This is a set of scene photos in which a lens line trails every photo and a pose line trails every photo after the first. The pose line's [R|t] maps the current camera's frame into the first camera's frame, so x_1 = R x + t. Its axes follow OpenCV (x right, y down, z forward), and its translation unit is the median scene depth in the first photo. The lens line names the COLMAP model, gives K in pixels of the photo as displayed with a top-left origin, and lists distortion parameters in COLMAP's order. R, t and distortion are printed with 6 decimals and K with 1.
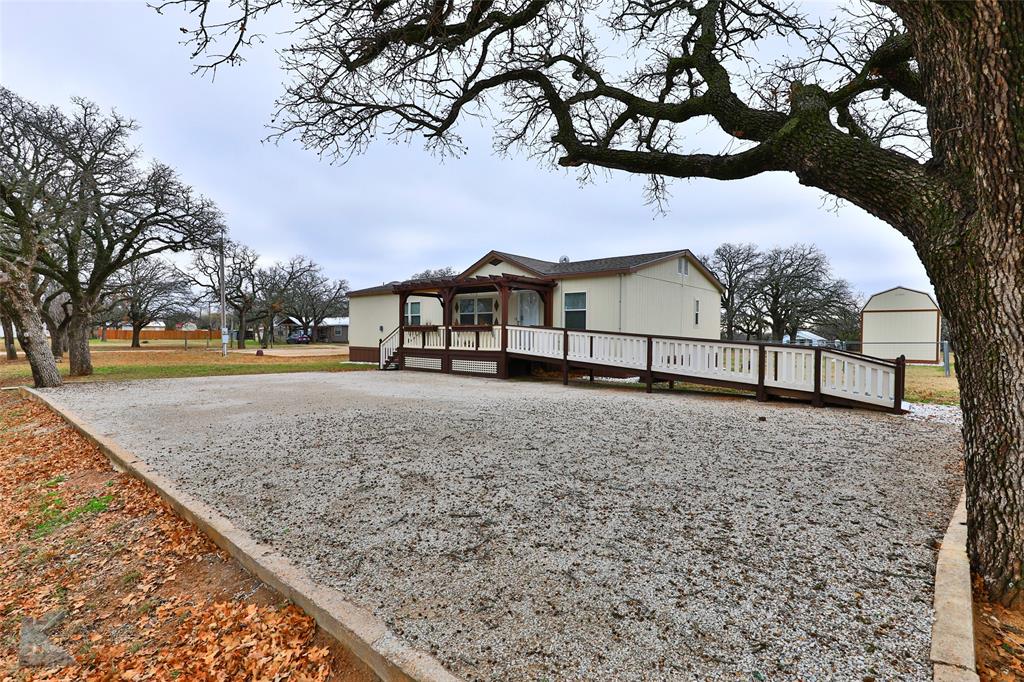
lens RADIAL K [[493.8, 0, 519.0], [0, 493.8, 340.1], [0, 0, 1]] dist [0.014618, -0.002378]
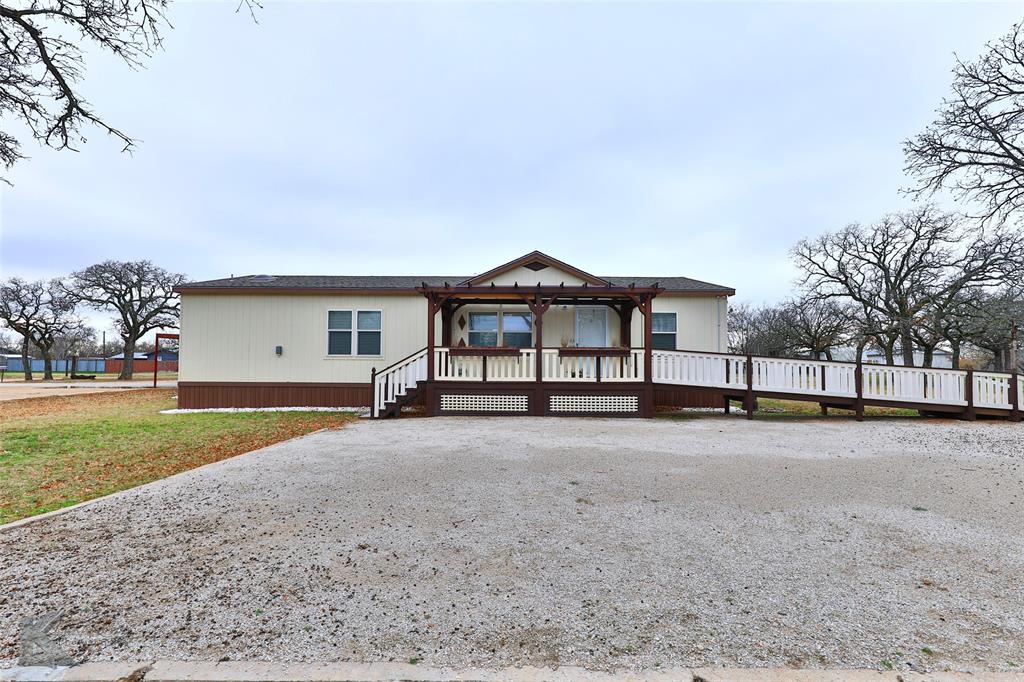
lens RADIAL K [[493.8, 0, 498.1], [0, 493.8, 344.4], [0, 0, 1]] dist [0.014618, -0.002378]
pose [[0.766260, 0.011742, 0.642423, -0.598408], [0.006399, 0.999644, -0.025904, -0.015845], [-0.642498, 0.023960, 0.765913, 0.448427]]
